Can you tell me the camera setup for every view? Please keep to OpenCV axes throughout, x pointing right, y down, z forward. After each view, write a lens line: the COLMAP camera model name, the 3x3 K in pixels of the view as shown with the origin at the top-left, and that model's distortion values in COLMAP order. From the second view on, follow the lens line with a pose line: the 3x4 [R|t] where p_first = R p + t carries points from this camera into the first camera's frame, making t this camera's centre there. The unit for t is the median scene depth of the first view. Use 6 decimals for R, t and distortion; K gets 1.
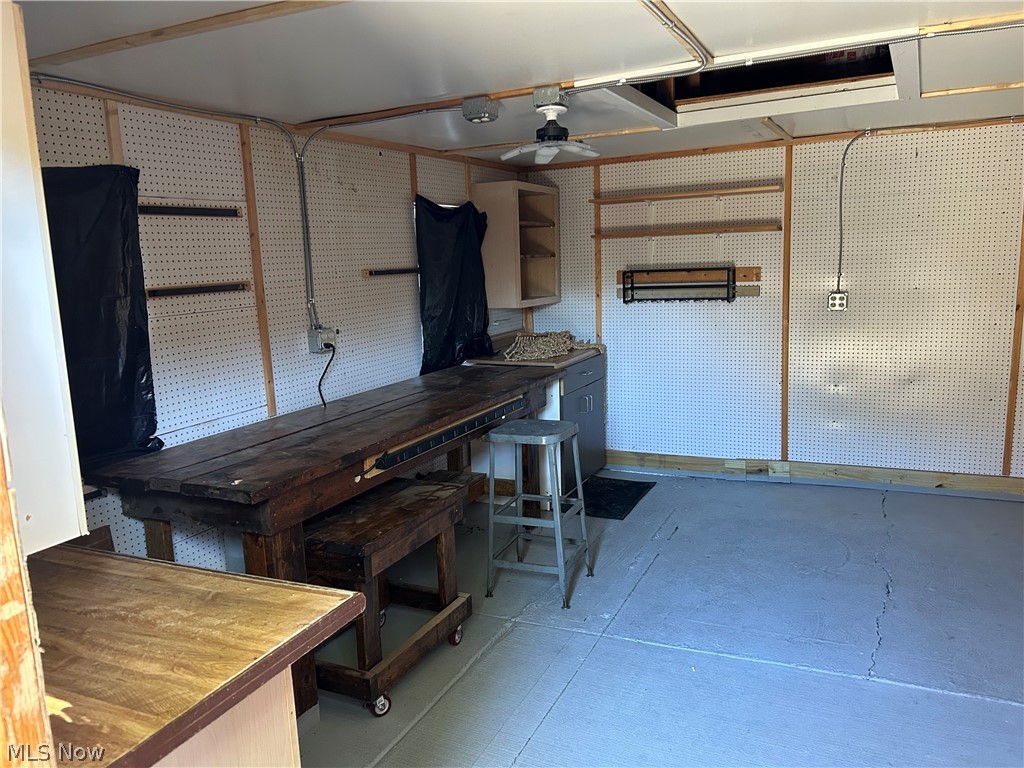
lens RADIAL K [[772.8, 0, 511.1], [0, 772.8, 380.7], [0, 0, 1]] dist [0.060413, -0.072314]
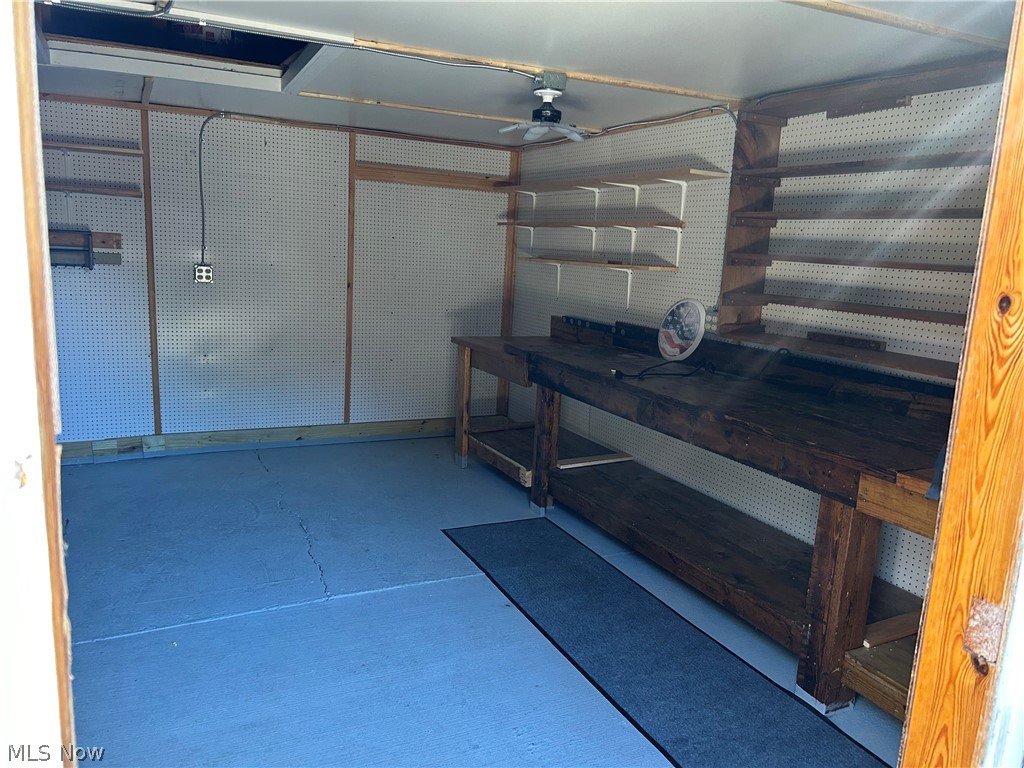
lens RADIAL K [[772.8, 0, 513.1], [0, 772.8, 386.7], [0, 0, 1]] dist [0.060413, -0.072314]
pose [[0.624491, -0.073658, 0.777551, -0.136676], [0.046384, 0.997284, 0.057220, 0.007147], [-0.779653, 0.000332, 0.626211, 0.033467]]
